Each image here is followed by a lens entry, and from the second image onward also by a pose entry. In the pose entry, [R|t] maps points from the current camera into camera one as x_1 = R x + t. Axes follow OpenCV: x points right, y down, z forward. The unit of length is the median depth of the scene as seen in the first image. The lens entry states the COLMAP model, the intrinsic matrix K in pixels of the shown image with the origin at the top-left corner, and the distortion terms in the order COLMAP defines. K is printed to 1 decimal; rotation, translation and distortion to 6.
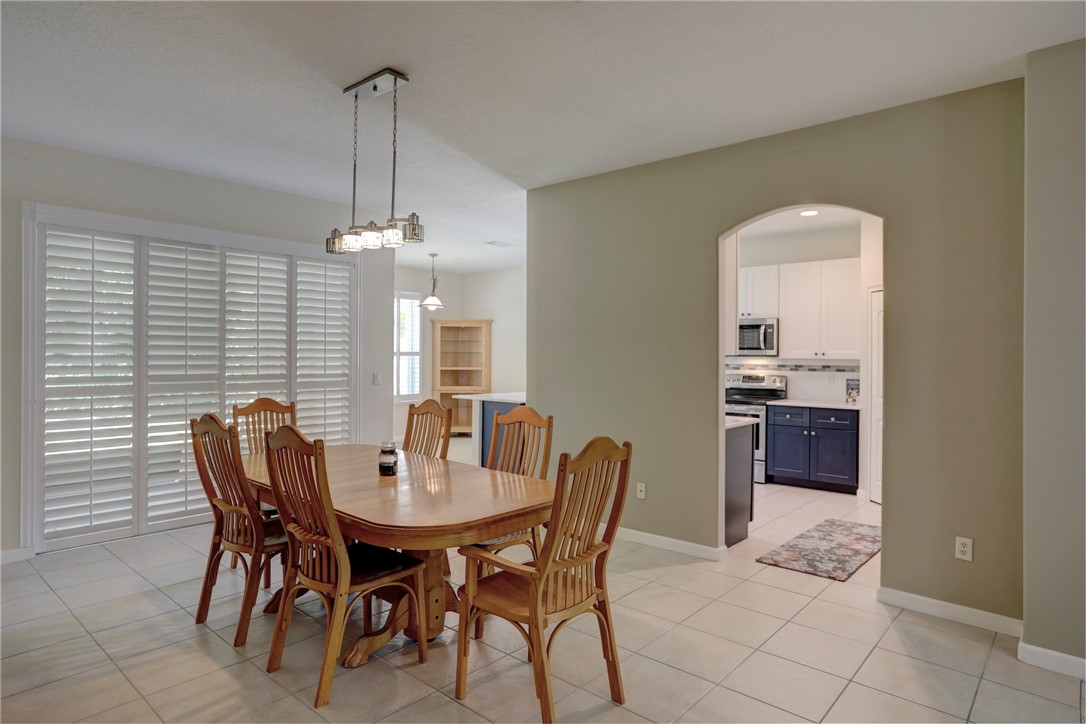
lens RADIAL K [[590.6, 0, 542.3], [0, 590.6, 362.4], [0, 0, 1]] dist [-0.001114, 0.000124]
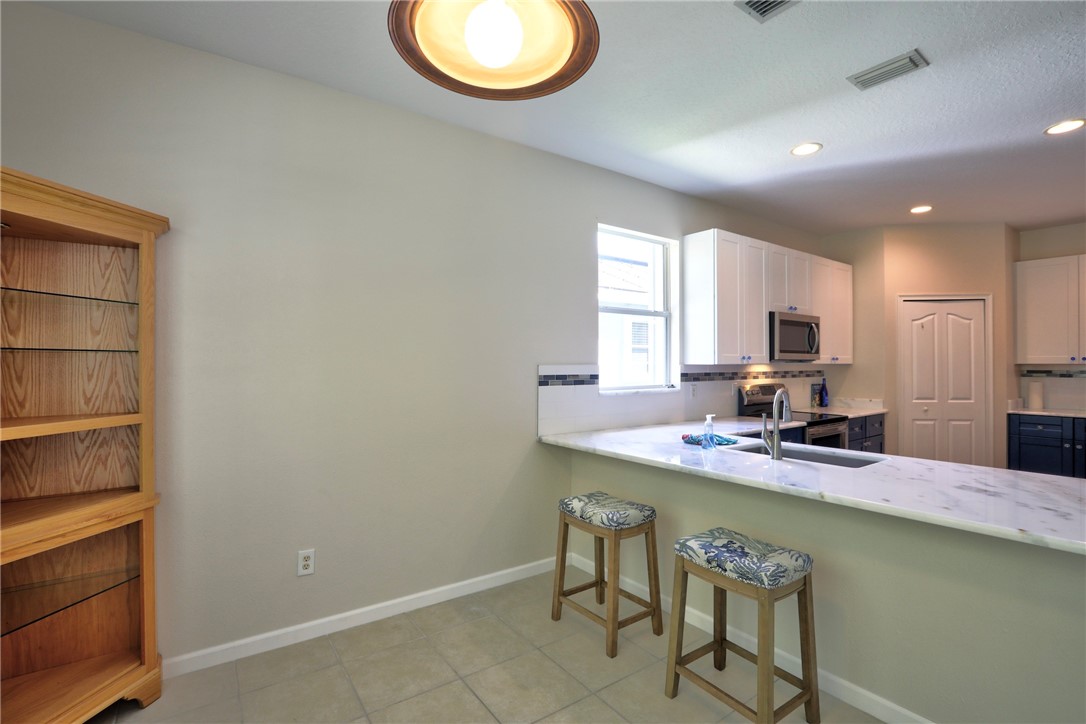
lens RADIAL K [[515.4, 0, 552.2], [0, 515.4, 355.9], [0, 0, 1]] dist [0.001063, 0.002337]
pose [[0.196728, 0.008095, 0.980425, -0.264327], [0.015492, 0.999815, -0.011364, -0.010427], [-0.980336, 0.017424, 0.196567, 0.812296]]
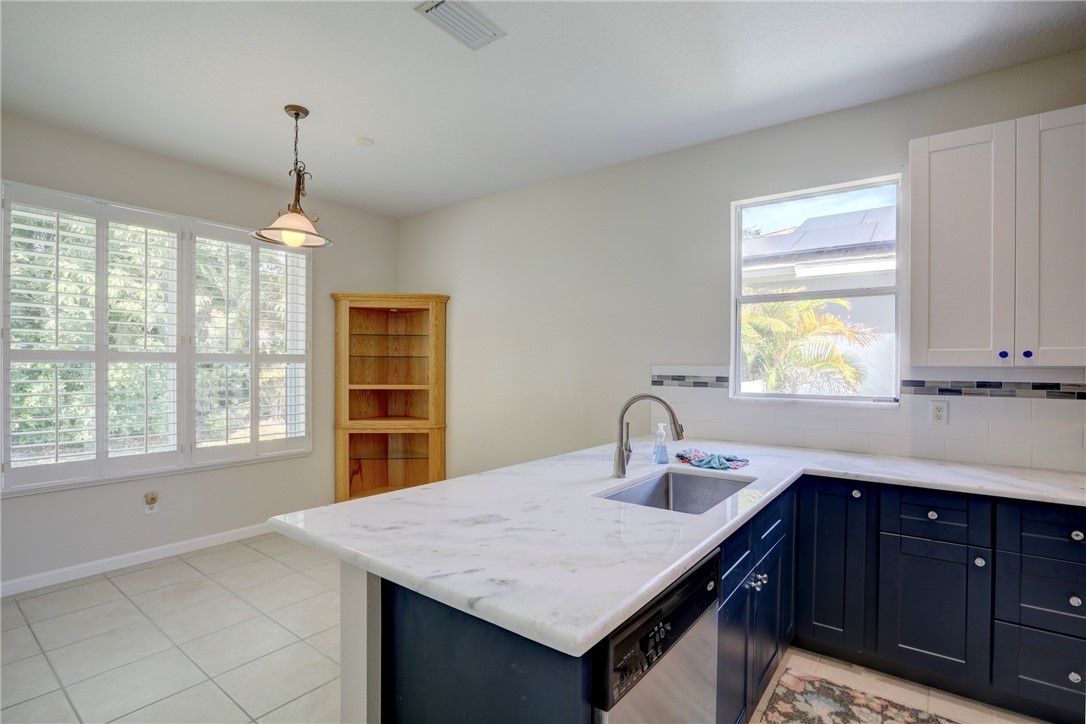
lens RADIAL K [[516.0, 0, 540.2], [0, 516.0, 361.0], [0, 0, 1]] dist [-0.027812, 0.002327]
pose [[0.998308, 0.005550, 0.057888, -0.029831], [-0.004056, 0.999656, -0.025903, -0.001789], [-0.058012, 0.025624, 0.997987, 0.539415]]
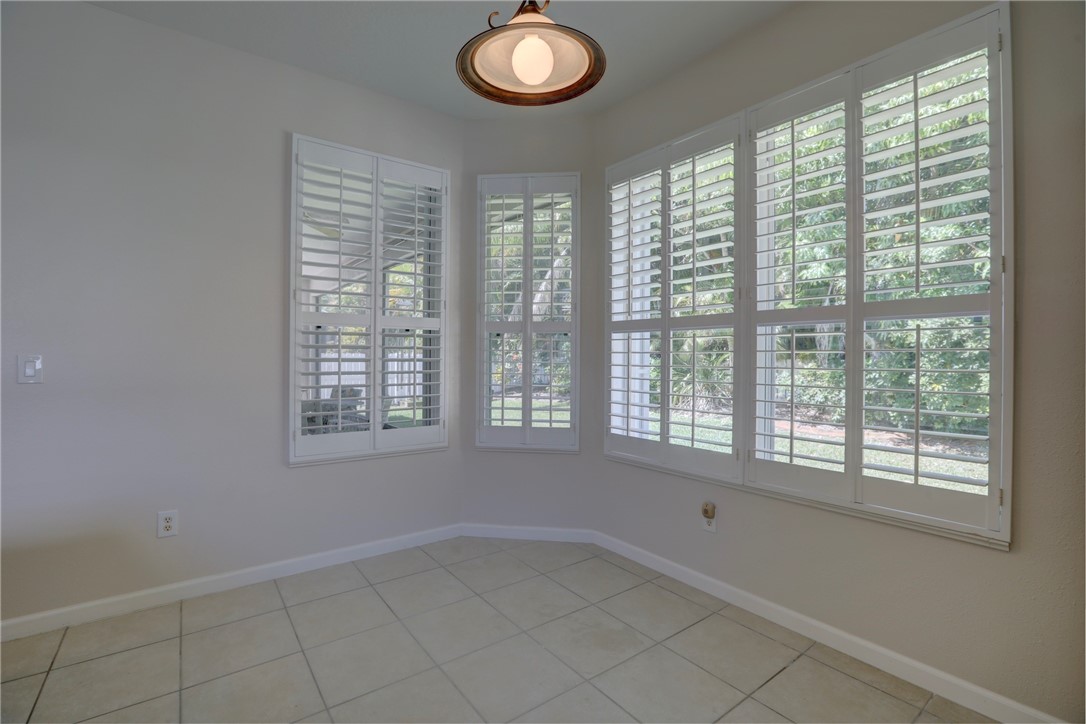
lens RADIAL K [[489.0, 0, 544.3], [0, 489.0, 357.7], [0, 0, 1]] dist [-0.036082, 0.007651]
pose [[-0.215212, -0.007653, -0.976537, -0.012929], [-0.026604, 0.999644, -0.001970, 0.009329], [0.976205, 0.025556, -0.215339, 0.883293]]
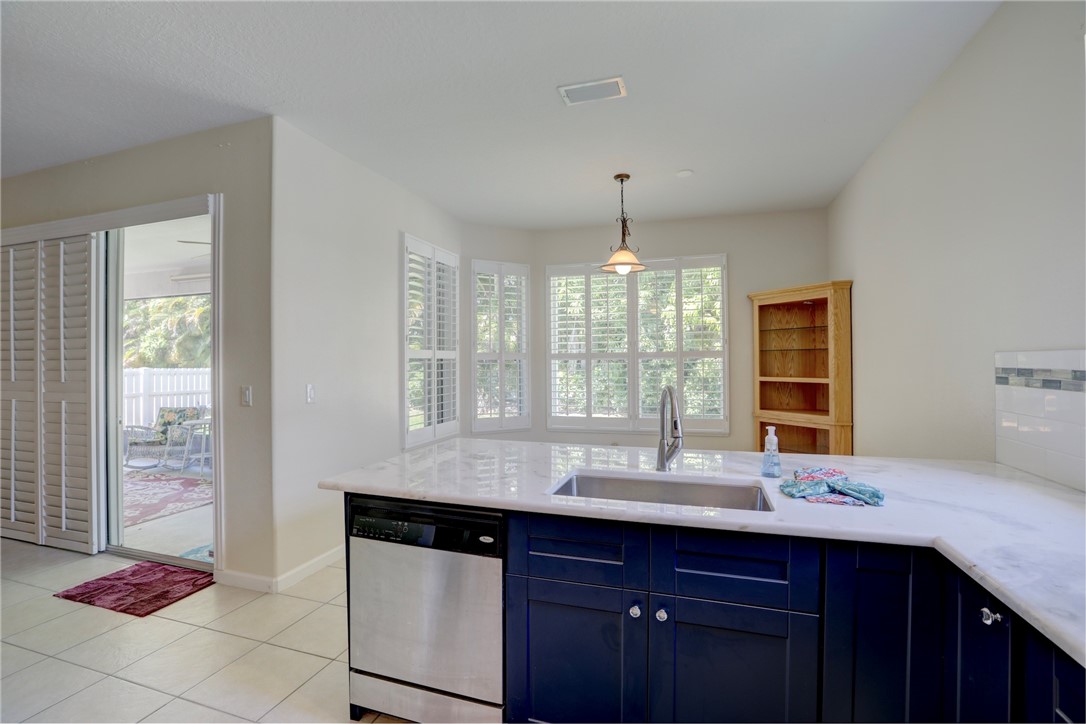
lens RADIAL K [[489.0, 0, 542.1], [0, 489.0, 358.3], [0, 0, 1]] dist [-0.036082, 0.007651]
pose [[0.410170, -0.011489, -0.911937, 0.174837], [-0.004725, 0.999880, -0.014722, -0.001829], [0.911997, 0.010347, 0.410067, 0.622261]]
